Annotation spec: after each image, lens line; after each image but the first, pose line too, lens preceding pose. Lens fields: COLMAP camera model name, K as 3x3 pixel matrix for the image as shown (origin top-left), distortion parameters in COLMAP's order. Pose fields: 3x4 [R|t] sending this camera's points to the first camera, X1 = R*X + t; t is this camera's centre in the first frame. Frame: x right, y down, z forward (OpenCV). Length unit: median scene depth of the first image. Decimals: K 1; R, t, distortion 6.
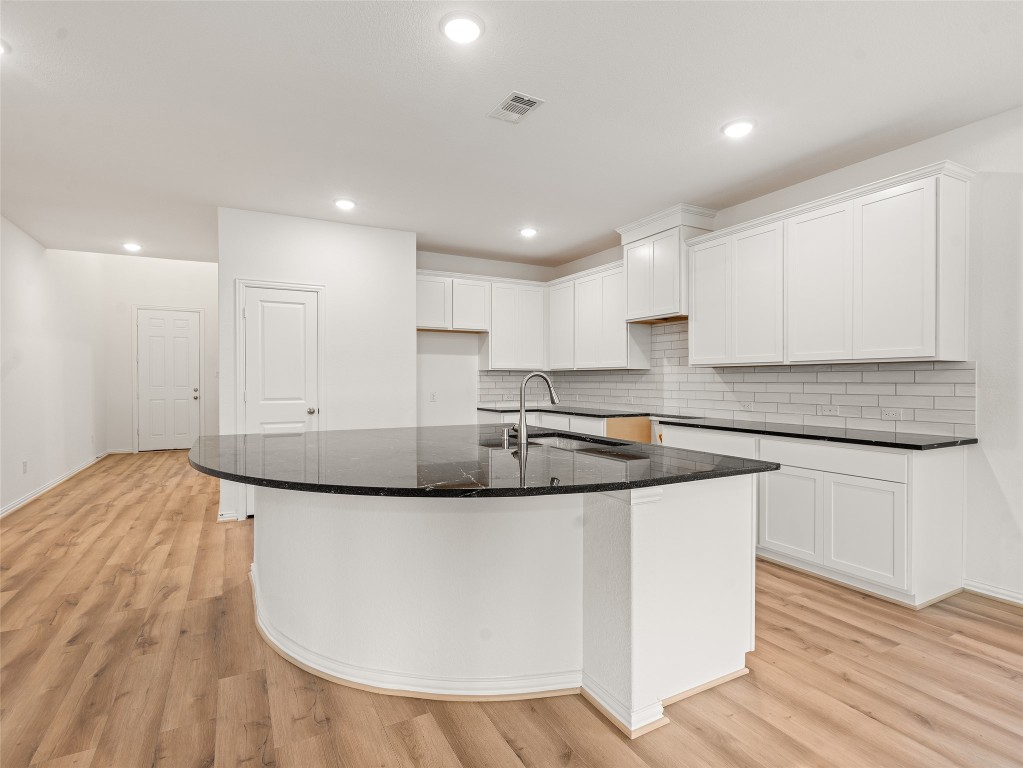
lens RADIAL K [[527.1, 0, 506.0], [0, 527.1, 383.1], [0, 0, 1]] dist [-0.008218, 0.001557]
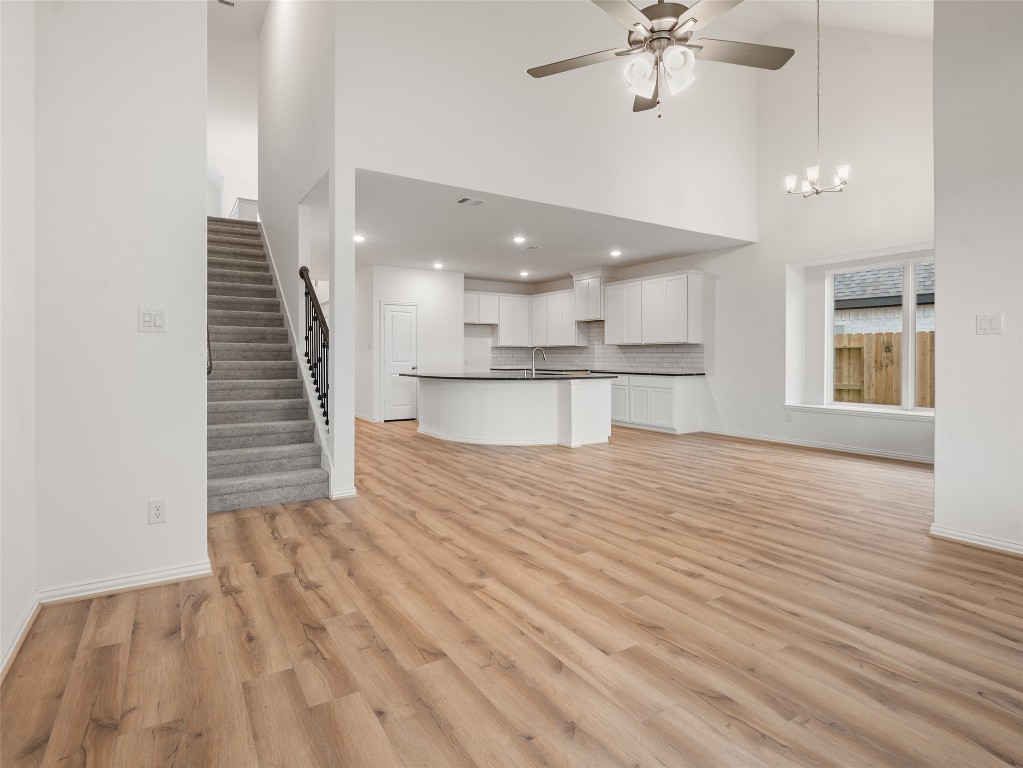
lens RADIAL K [[527.1, 0, 511.3], [0, 527.1, 355.6], [0, 0, 1]] dist [-0.008218, 0.001557]
pose [[0.996522, 0.001298, 0.083323, -0.174185], [-0.000644, 0.999969, -0.007877, 0.023861], [-0.083330, 0.007796, 0.996491, -0.948771]]
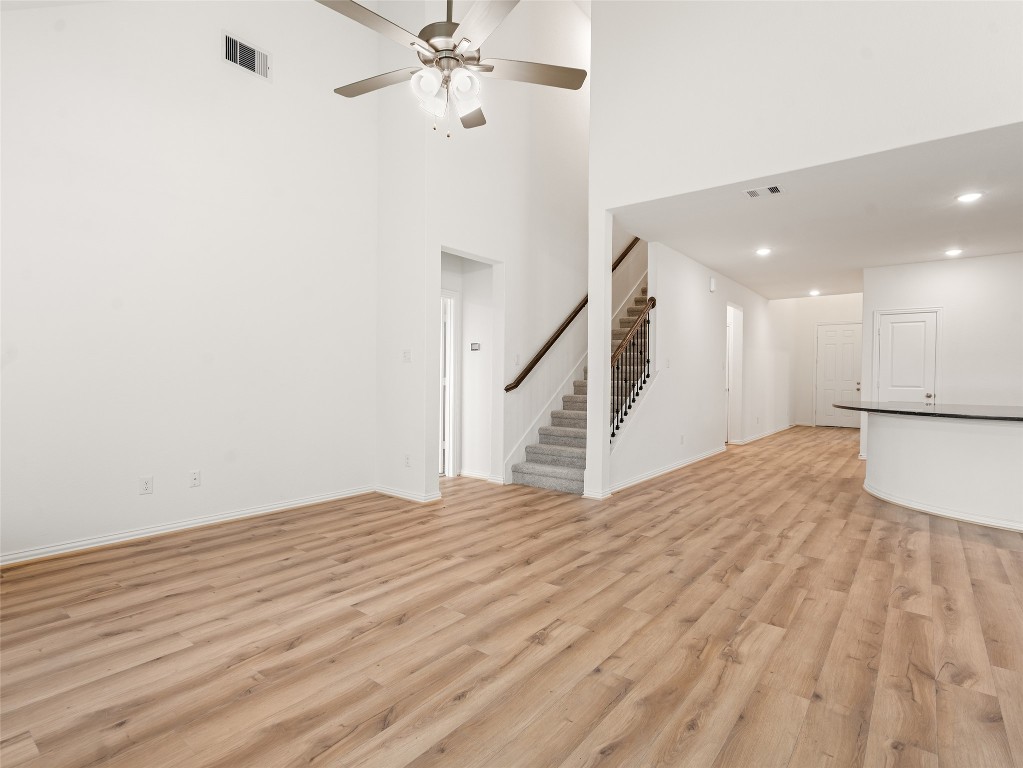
lens RADIAL K [[527.1, 0, 509.9], [0, 527.1, 388.2], [0, 0, 1]] dist [-0.008218, 0.001557]
pose [[0.414337, 0.026131, -0.909748, 0.457642], [-0.016052, 0.999642, 0.021403, 0.020370], [0.909982, 0.005735, 0.414608, -0.631764]]
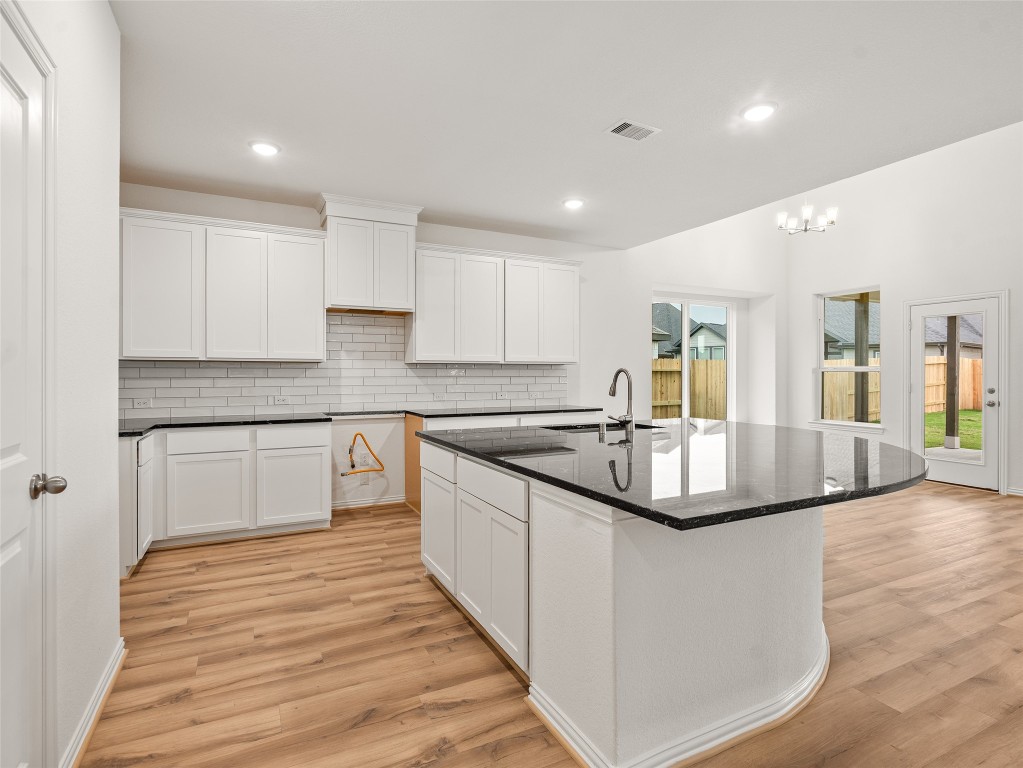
lens RADIAL K [[527.1, 0, 513.6], [0, 527.1, 363.9], [0, 0, 1]] dist [-0.008218, 0.001557]
pose [[0.007428, 0.020634, 0.999760, -0.657169], [0.008252, 0.999752, -0.020695, -0.004078], [-0.999938, 0.008404, 0.007256, 0.746660]]
